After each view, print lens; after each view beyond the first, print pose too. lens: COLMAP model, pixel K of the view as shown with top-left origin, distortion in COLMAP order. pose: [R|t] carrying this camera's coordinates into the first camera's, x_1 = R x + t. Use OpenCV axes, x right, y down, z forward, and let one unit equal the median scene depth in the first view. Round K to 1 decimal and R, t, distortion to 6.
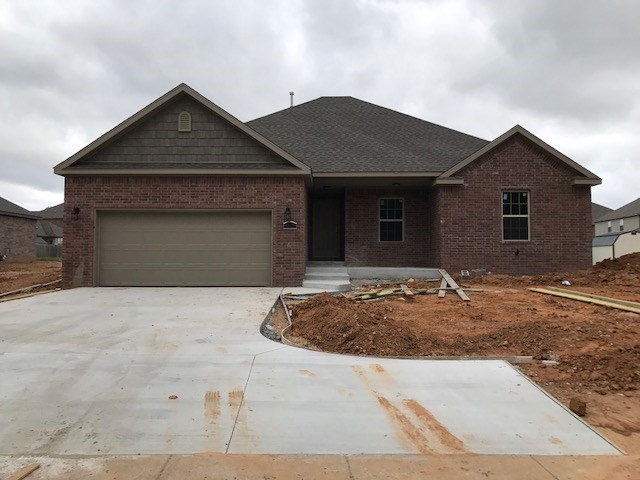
lens RADIAL K [[523.1, 0, 316.4], [0, 523.1, 239.3], [0, 0, 1]] dist [0.017135, -0.008676]
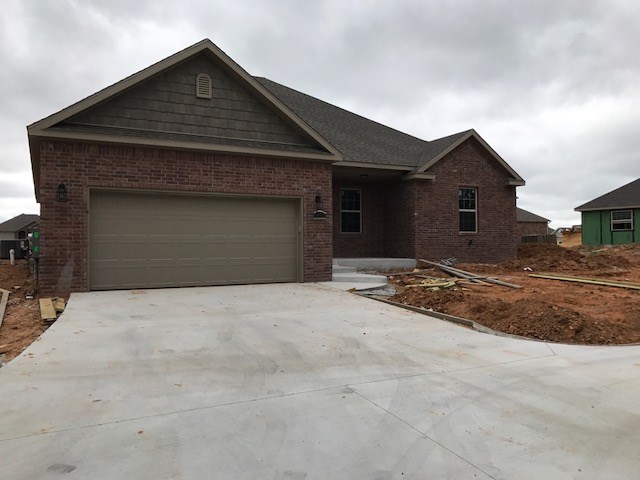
lens RADIAL K [[523.1, 0, 319.0], [0, 523.1, 239.7], [0, 0, 1]] dist [0.017135, -0.008676]
pose [[0.880127, -0.001150, 0.474737, -0.483913], [-0.009688, 0.999745, 0.020381, -0.001860], [-0.474639, -0.022537, 0.879892, 0.185584]]
